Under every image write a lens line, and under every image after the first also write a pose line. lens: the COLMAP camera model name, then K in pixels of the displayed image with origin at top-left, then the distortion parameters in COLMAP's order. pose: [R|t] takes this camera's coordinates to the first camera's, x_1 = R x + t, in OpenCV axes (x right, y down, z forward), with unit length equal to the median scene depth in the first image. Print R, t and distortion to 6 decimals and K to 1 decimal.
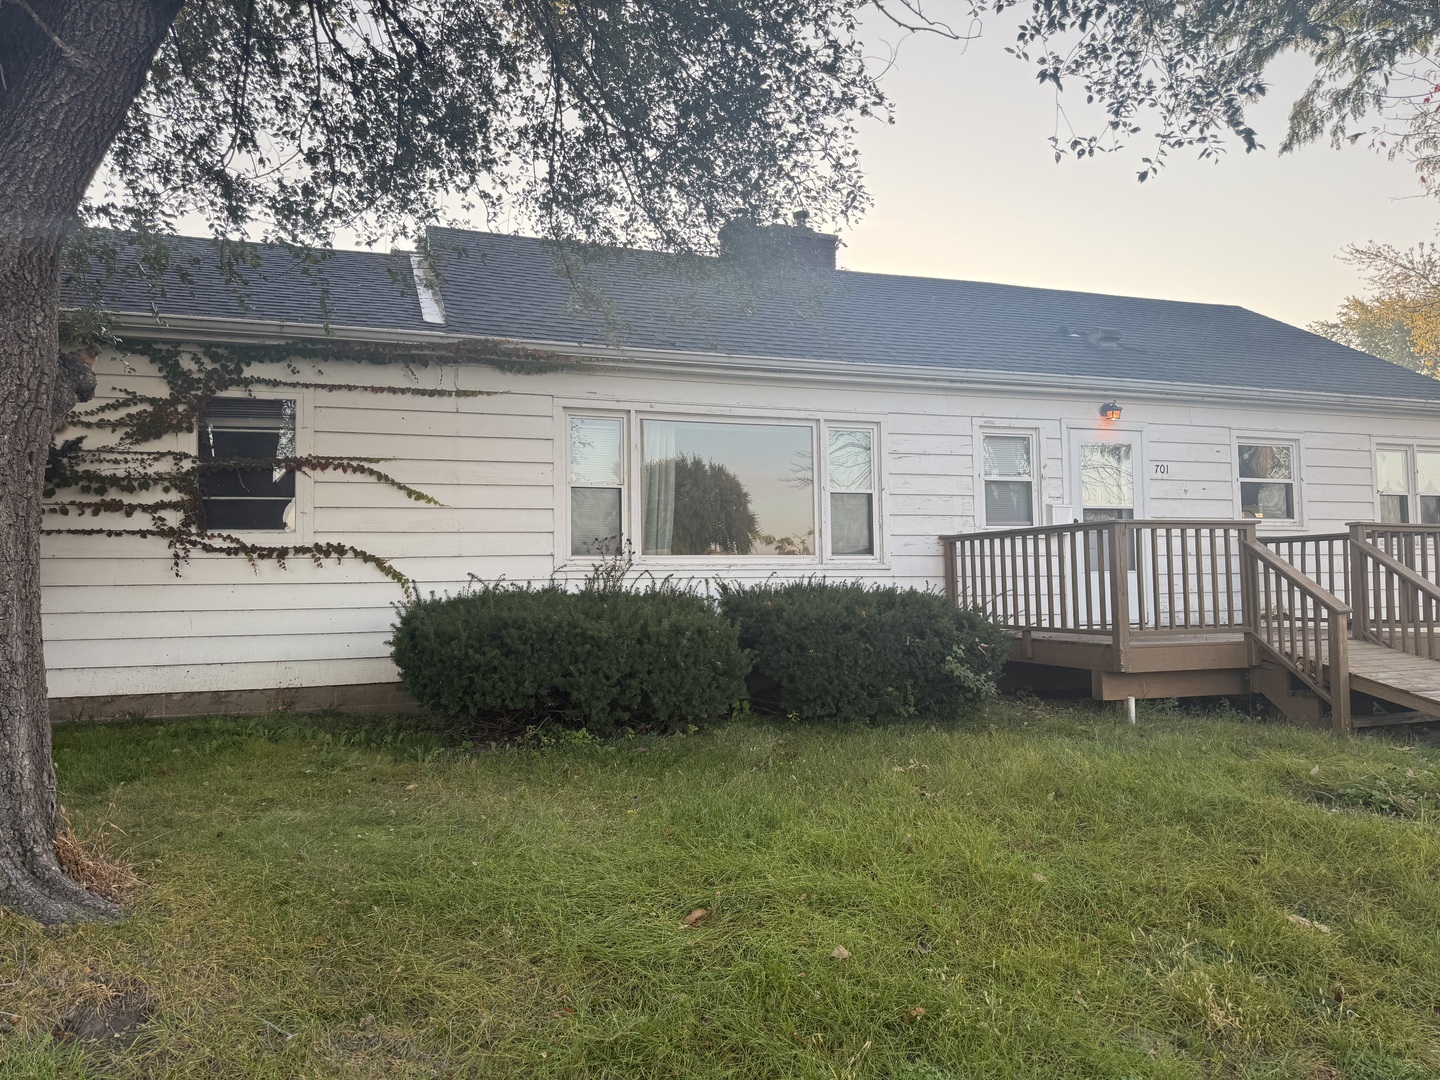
lens RADIAL K [[1023.4, 0, 720.0], [0, 1023.4, 540.0], [0, 0, 1]] dist [0.000741, -0.000734]
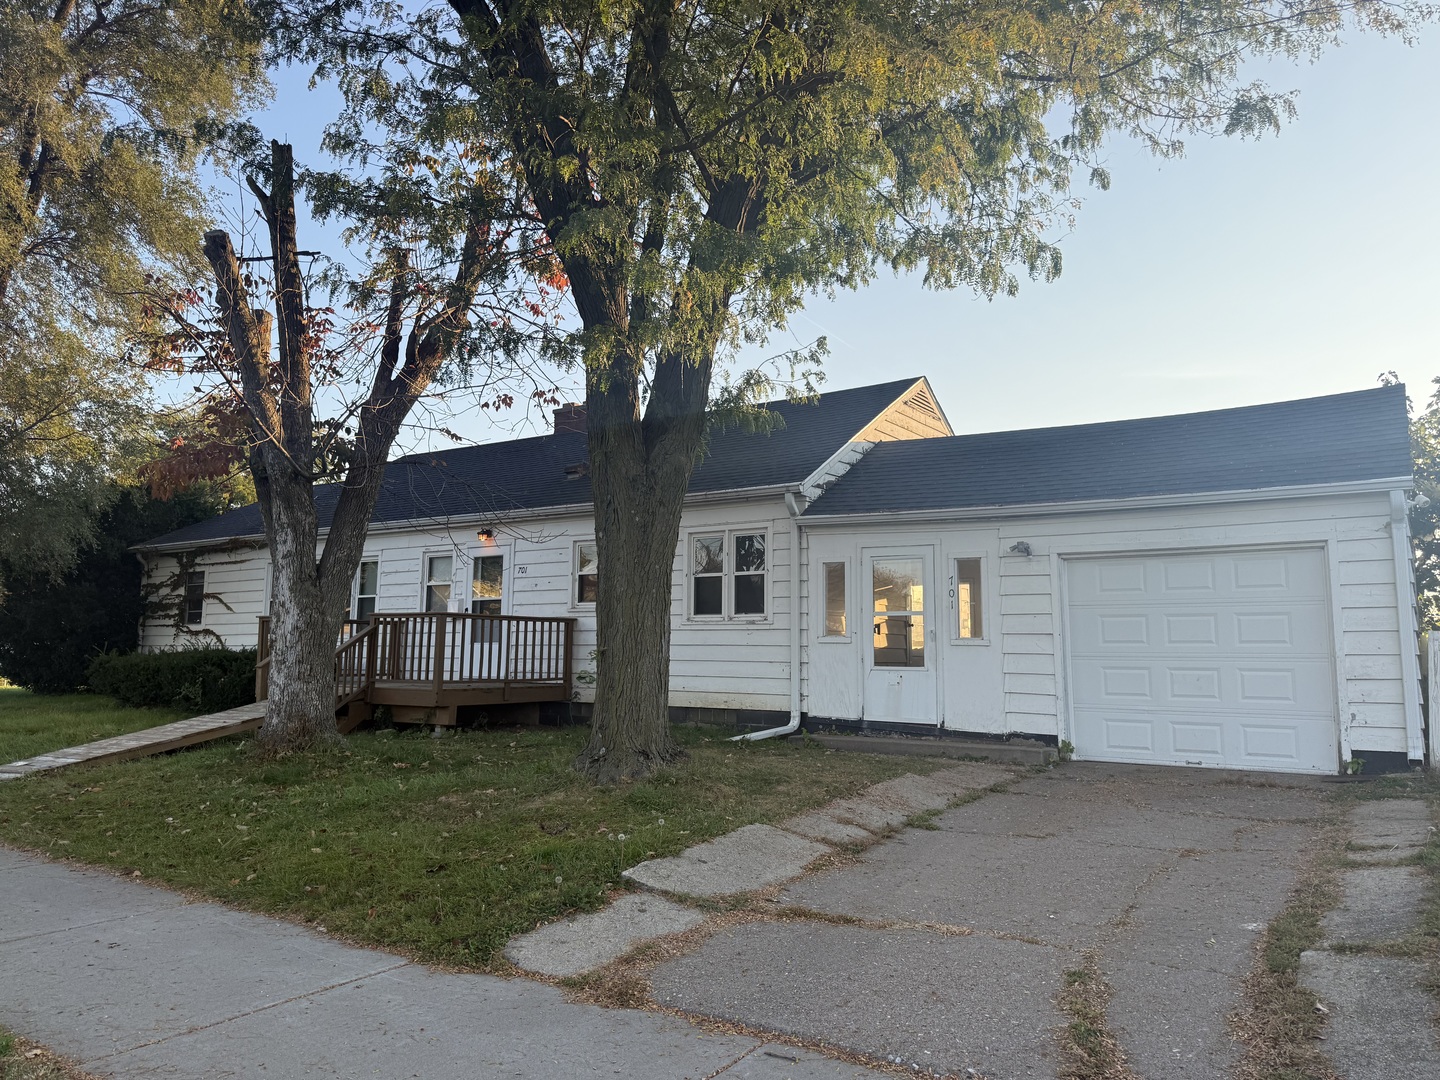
lens RADIAL K [[1016.3, 0, 720.0], [0, 1016.3, 540.0], [0, 0, 1]] dist [0.053595, -0.001767]
pose [[0.593696, -0.075715, -0.801119, 1.805540], [0.010764, 0.996222, -0.086178, 0.012911], [0.804618, 0.042540, 0.592268, 0.411758]]
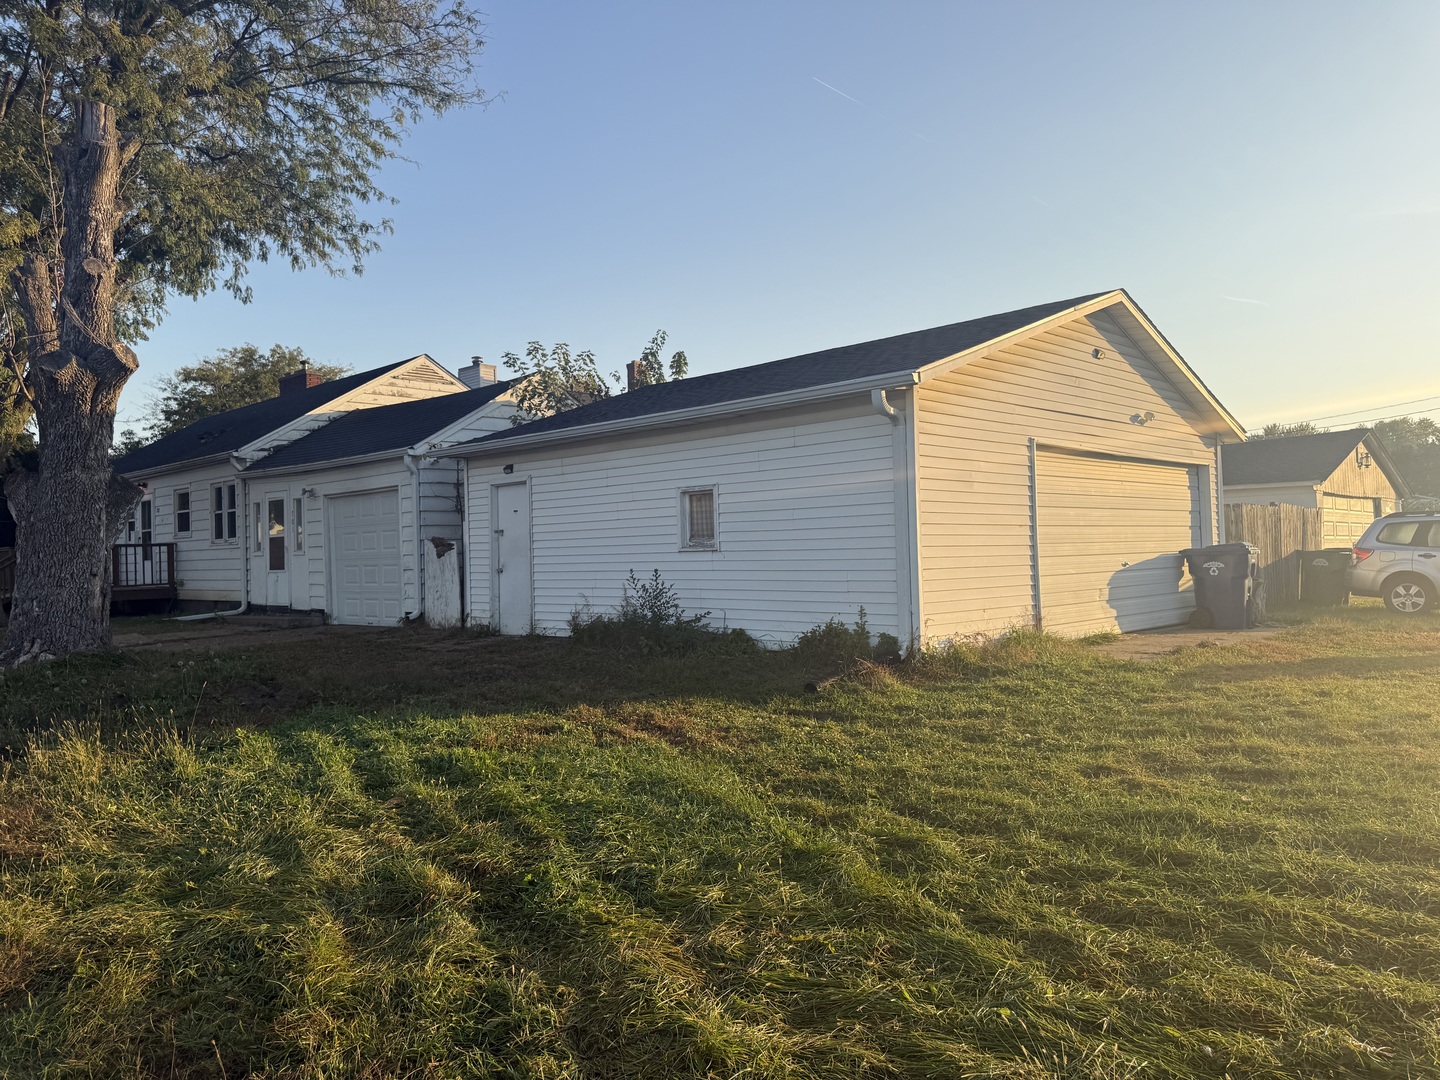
lens RADIAL K [[1016.3, 0, 720.0], [0, 1016.3, 540.0], [0, 0, 1]] dist [0.053595, -0.001767]
pose [[0.455109, -0.012120, -0.890353, 2.896521], [0.058574, 0.998149, 0.016353, 0.021694], [0.888507, -0.059594, 0.454976, 1.107169]]
